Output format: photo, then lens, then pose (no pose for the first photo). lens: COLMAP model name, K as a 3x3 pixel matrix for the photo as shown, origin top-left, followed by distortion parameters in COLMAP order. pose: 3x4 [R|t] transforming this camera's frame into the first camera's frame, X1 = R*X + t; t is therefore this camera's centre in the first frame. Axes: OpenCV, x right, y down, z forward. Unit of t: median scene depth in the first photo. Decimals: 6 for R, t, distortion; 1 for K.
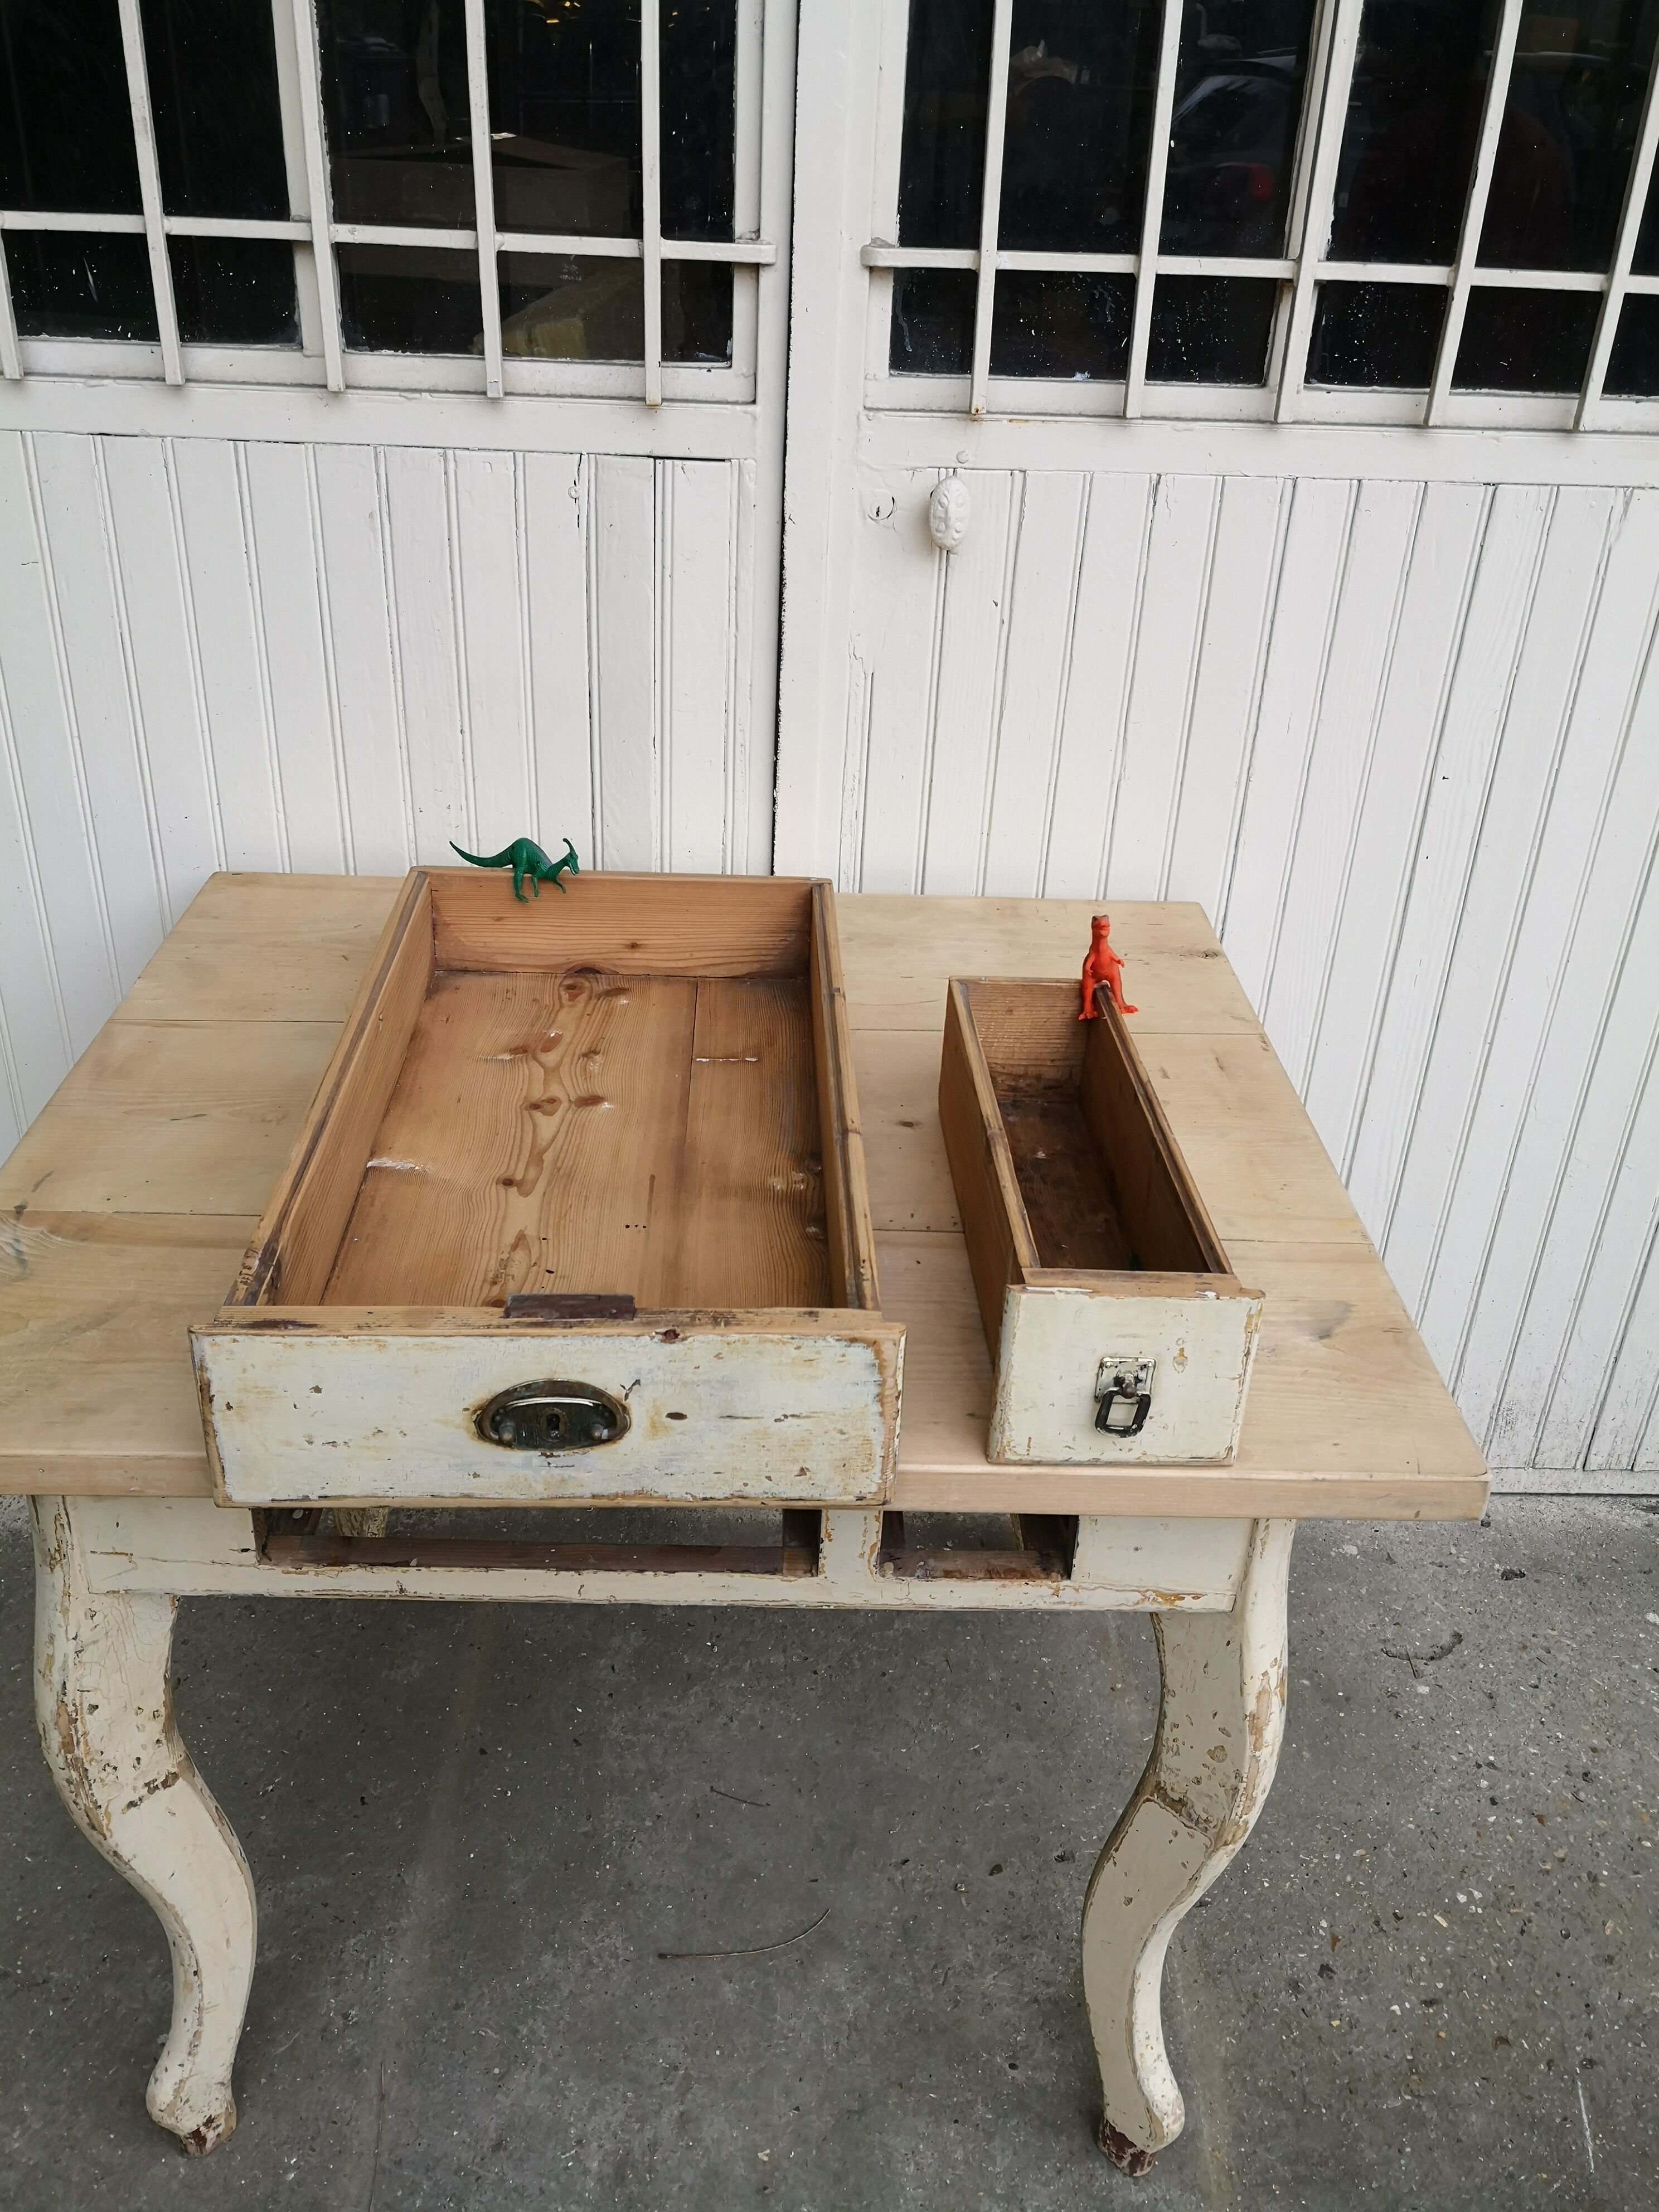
lens RADIAL K [[1744.9, 0, 811.4], [0, 1744.9, 1093.4], [0, 0, 1]] dist [0.028361, -0.048263]
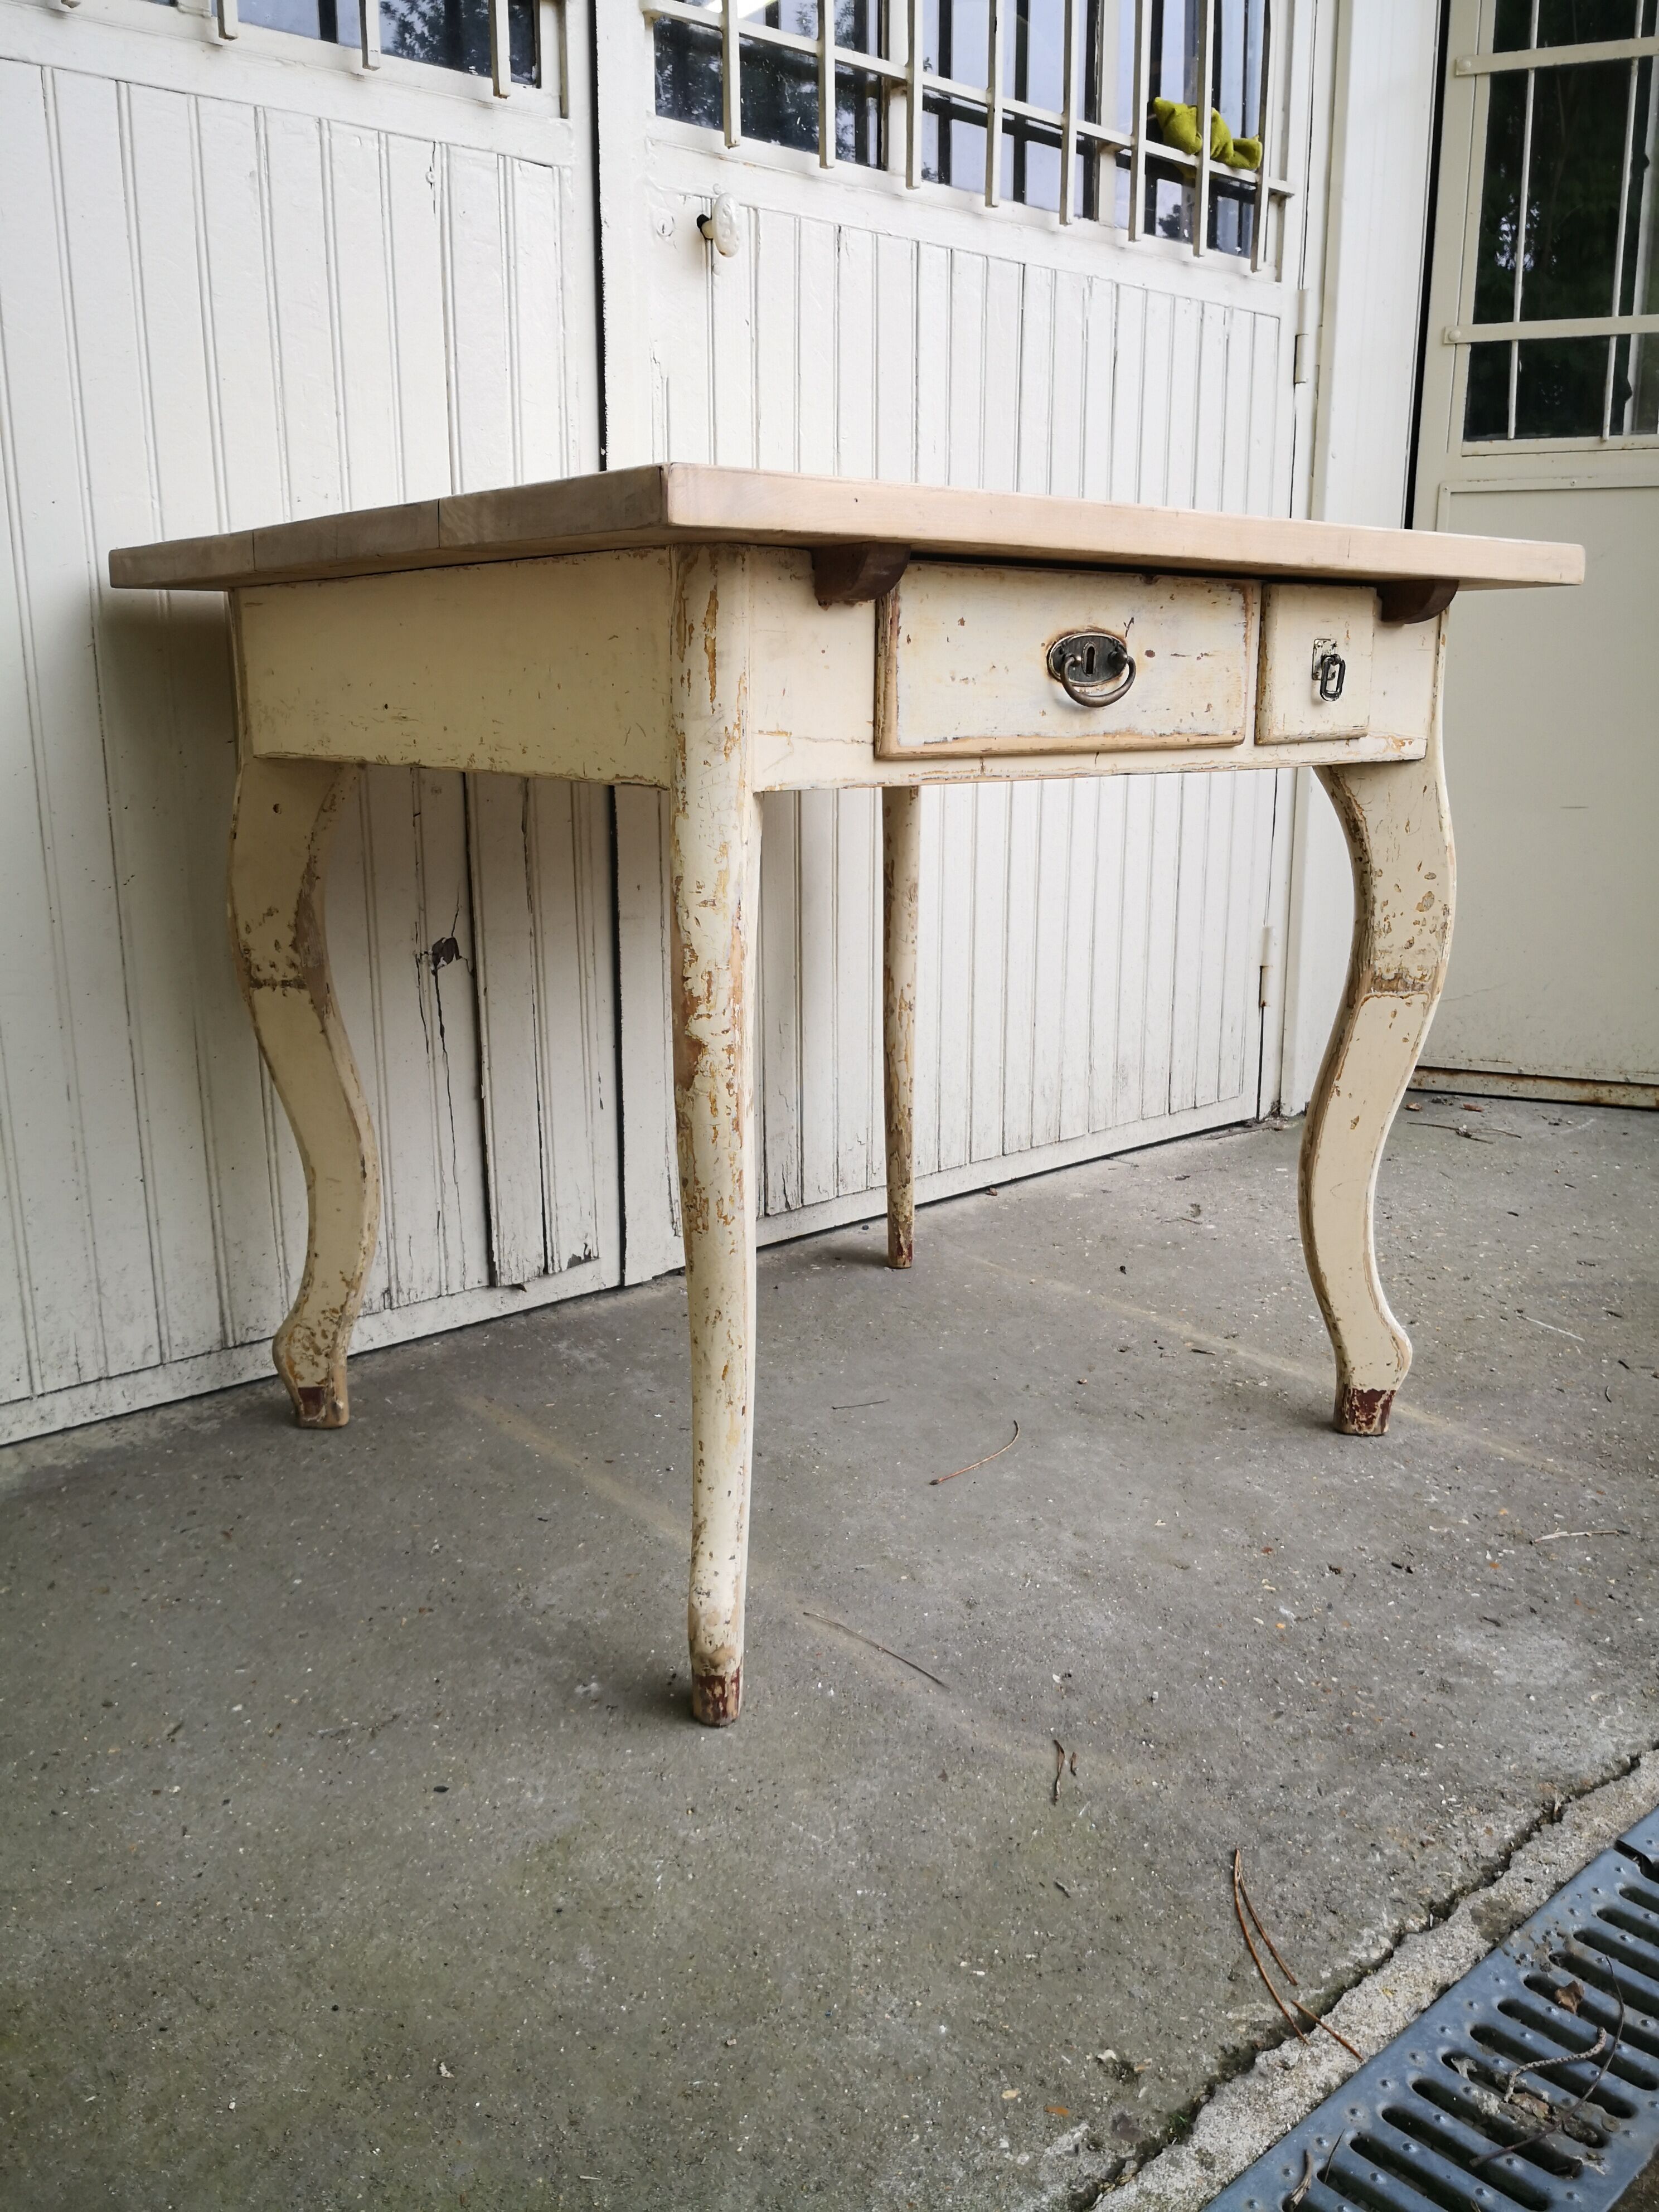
lens RADIAL K [[1754.0, 0, 777.4], [0, 1754.0, 1114.4], [0, 0, 1]] dist [0.018455, -0.043852]
pose [[0.791753, -0.186821, 0.581572, -0.741181], [0.325559, 0.934649, -0.142975, 0.442421], [-0.516855, 0.302537, 0.800832, 0.208692]]
